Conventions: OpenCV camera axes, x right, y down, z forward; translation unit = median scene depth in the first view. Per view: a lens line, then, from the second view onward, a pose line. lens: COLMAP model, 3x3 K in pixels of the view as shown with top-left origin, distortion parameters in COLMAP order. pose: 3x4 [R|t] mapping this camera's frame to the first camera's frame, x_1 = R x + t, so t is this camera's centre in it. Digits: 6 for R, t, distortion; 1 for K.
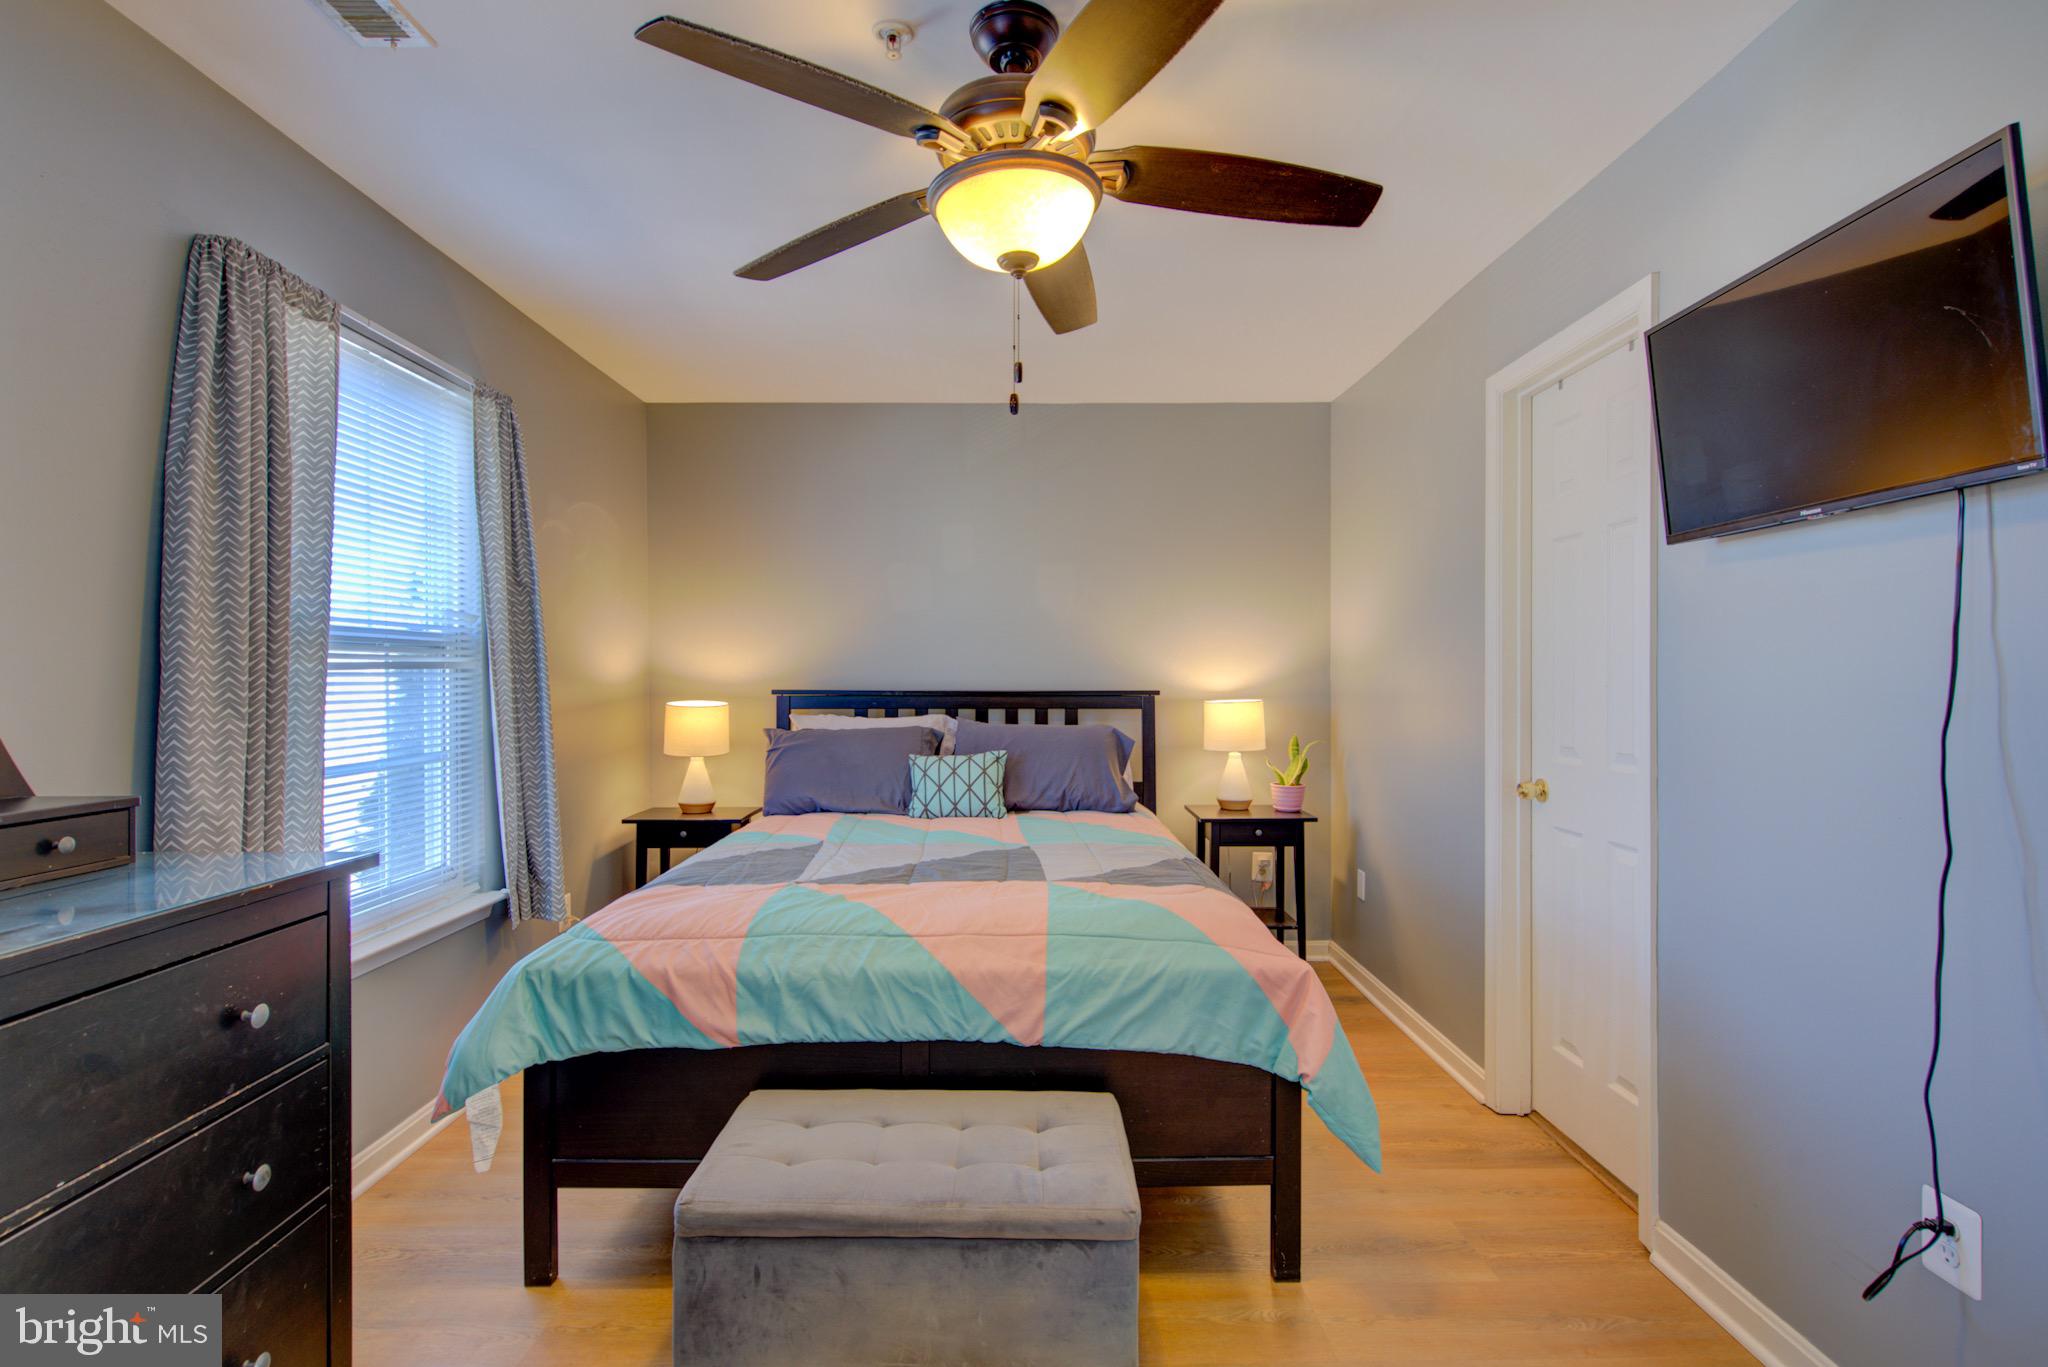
lens RADIAL K [[962.9, 0, 1026.5], [0, 962.9, 678.4], [0, 0, 1]] dist [0.003081, -0.002908]
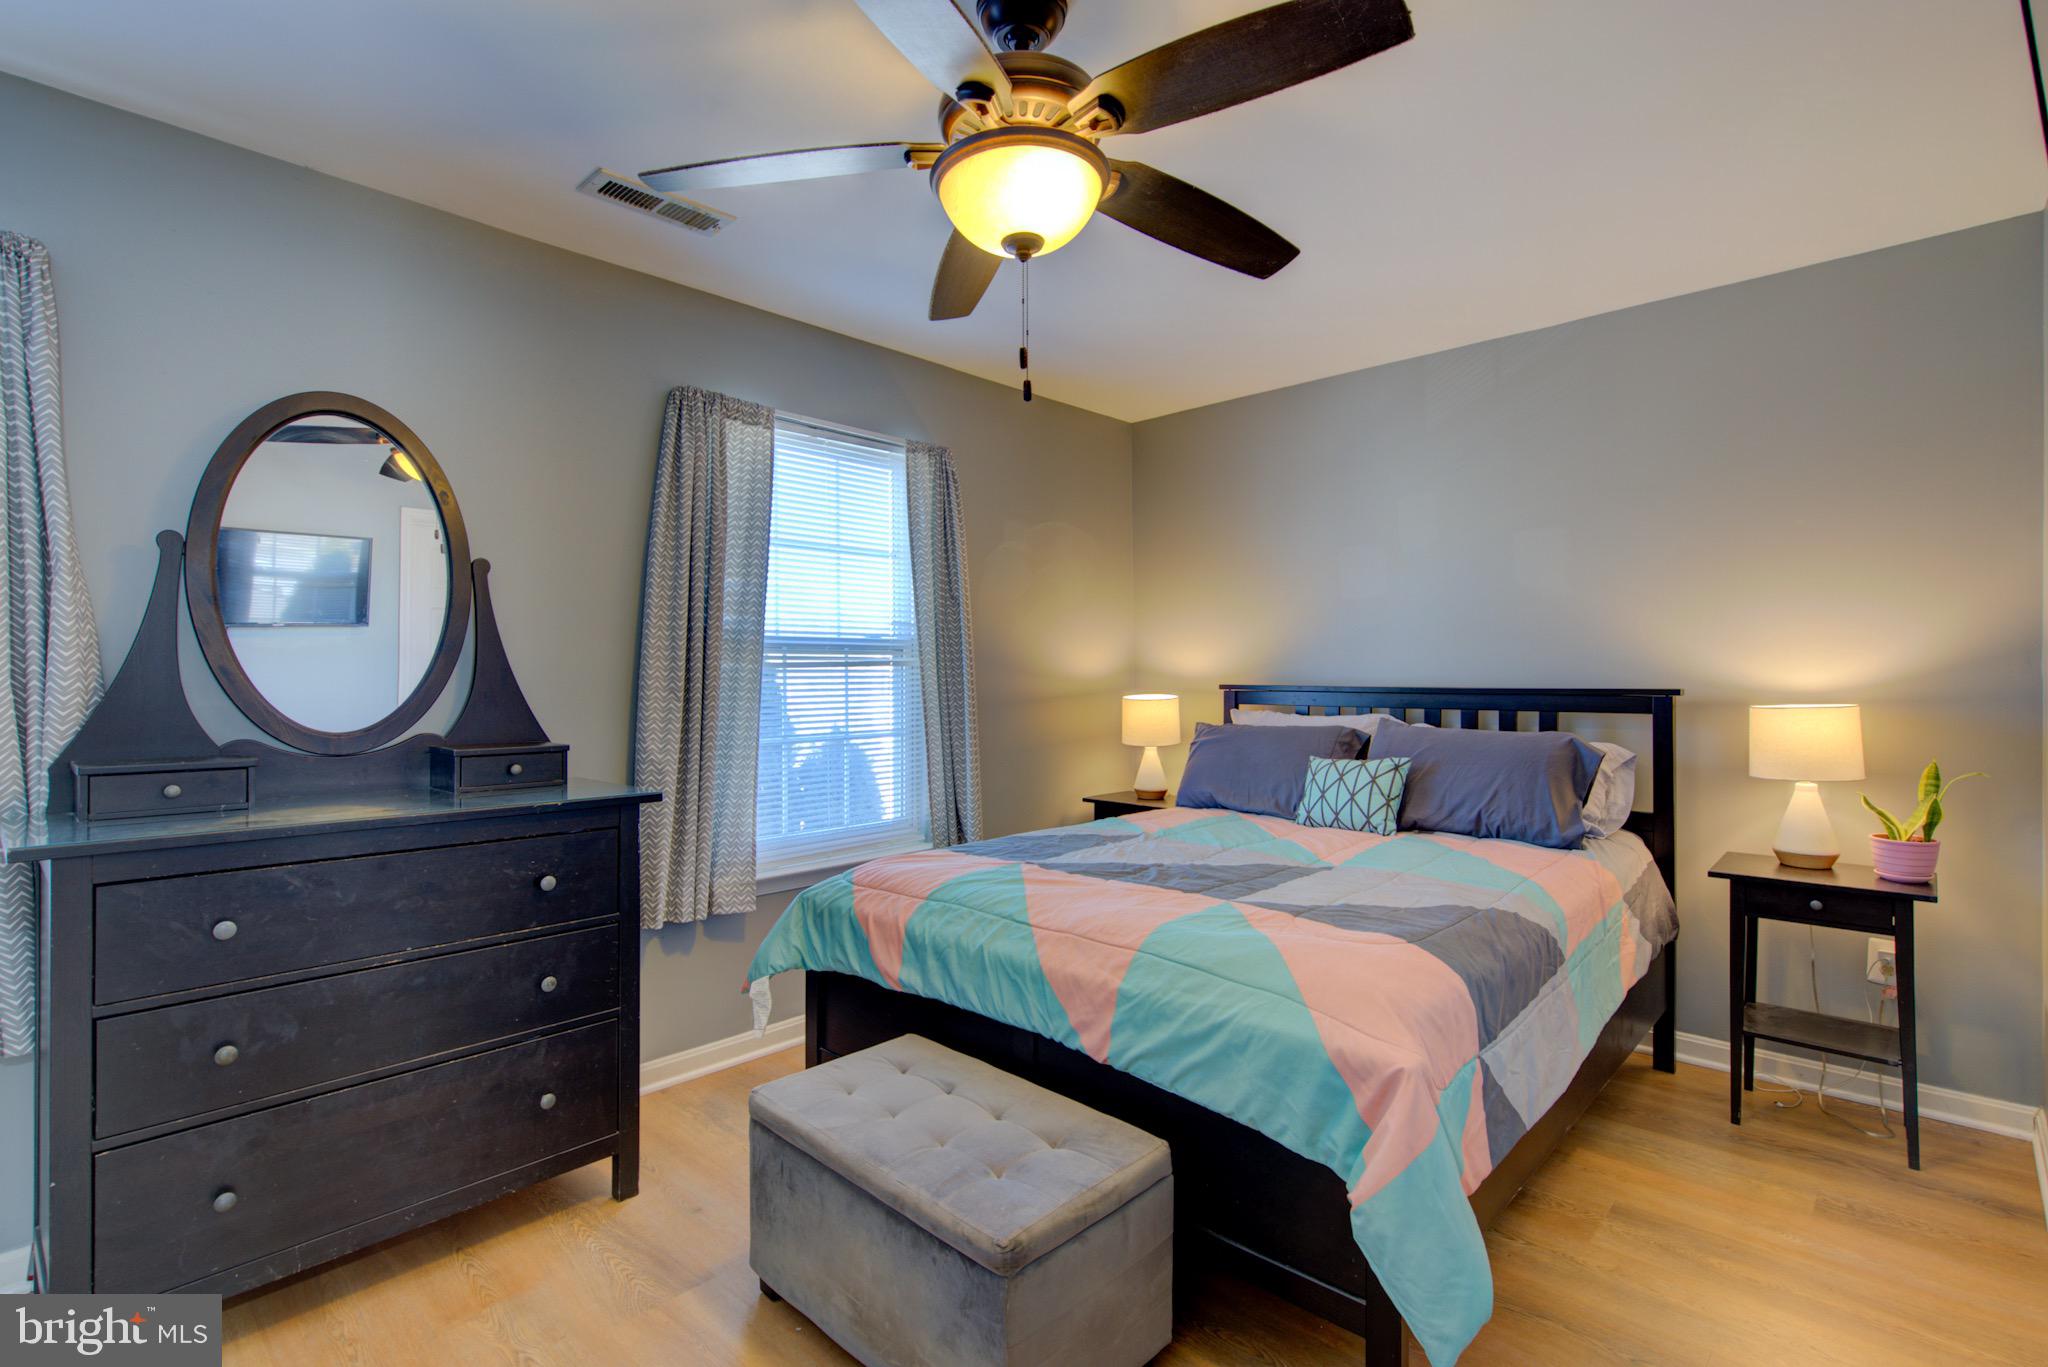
lens RADIAL K [[962.9, 0, 1027.3], [0, 962.9, 674.8], [0, 0, 1]] dist [0.003081, -0.002908]
pose [[0.714780, -0.001066, -0.699348, 0.543722], [0.000575, 0.999999, -0.000936, 0.003239], [0.699349, 0.000266, 0.714781, 0.248452]]
